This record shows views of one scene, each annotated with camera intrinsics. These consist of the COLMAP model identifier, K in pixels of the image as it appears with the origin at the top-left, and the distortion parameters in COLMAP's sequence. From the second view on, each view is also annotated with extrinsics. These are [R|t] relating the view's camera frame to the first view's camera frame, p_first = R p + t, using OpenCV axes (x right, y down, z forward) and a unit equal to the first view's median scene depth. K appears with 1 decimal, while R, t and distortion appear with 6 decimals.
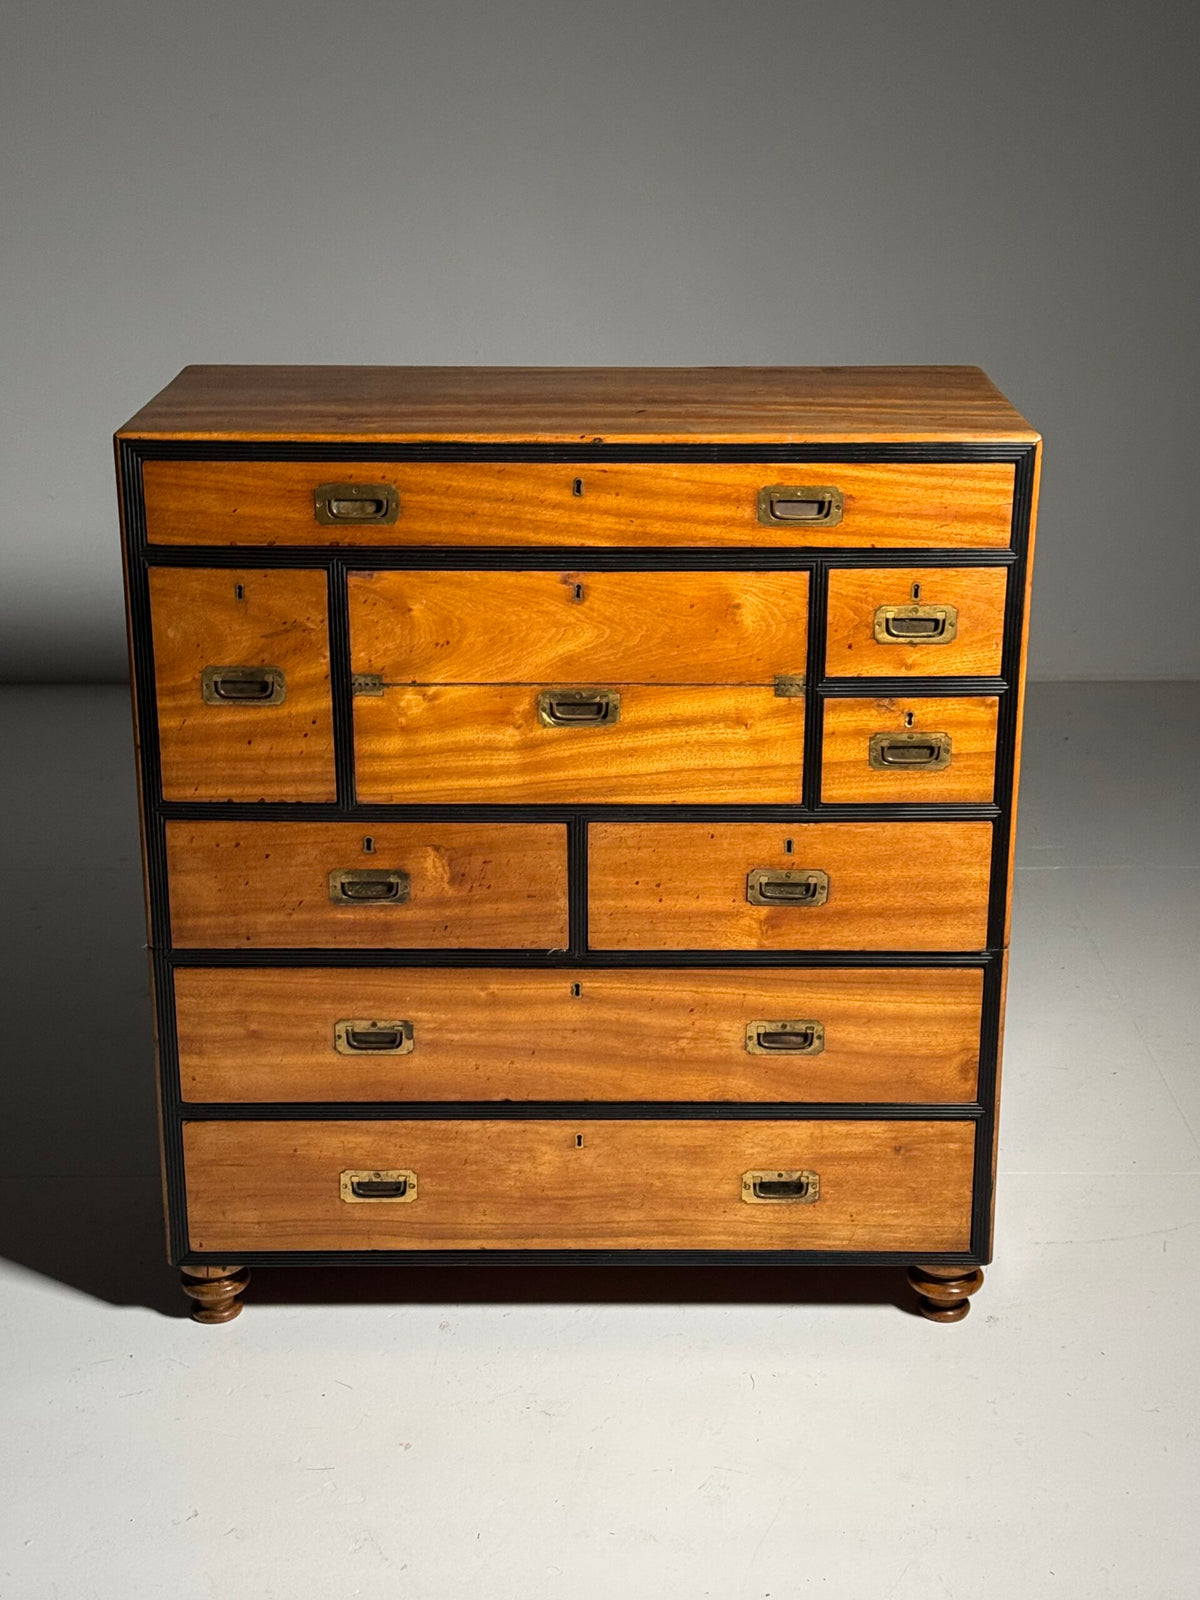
lens RADIAL K [[2285.5, 0, 592.1], [0, 2285.5, 810.3], [0, 0, 1]] dist [0.151788, -0.154829]
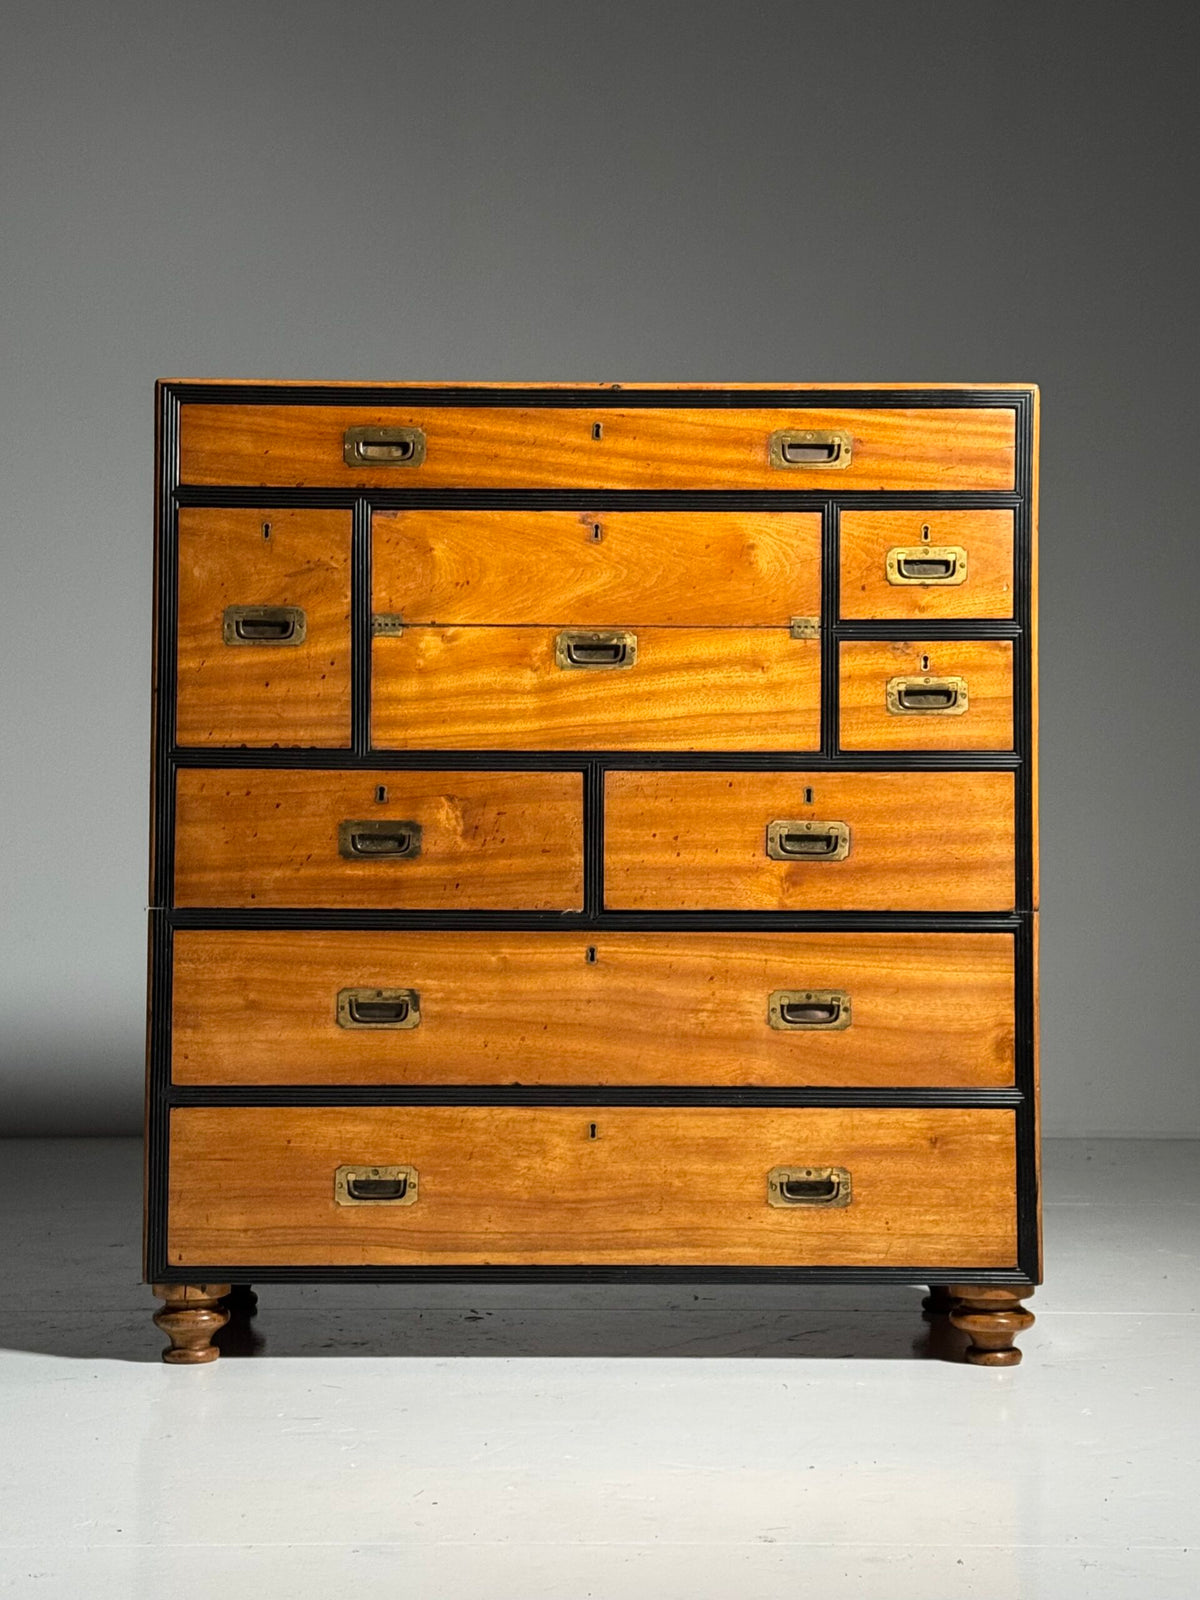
lens RADIAL K [[2285.5, 0, 592.1], [0, 2285.5, 810.3], [0, 0, 1]] dist [0.151788, -0.154829]
pose [[0.999980, 0.005678, 0.002730, -0.009740], [-0.004320, 0.933367, -0.358898, 0.375615], [-0.004586, 0.358879, 0.933373, 0.083346]]
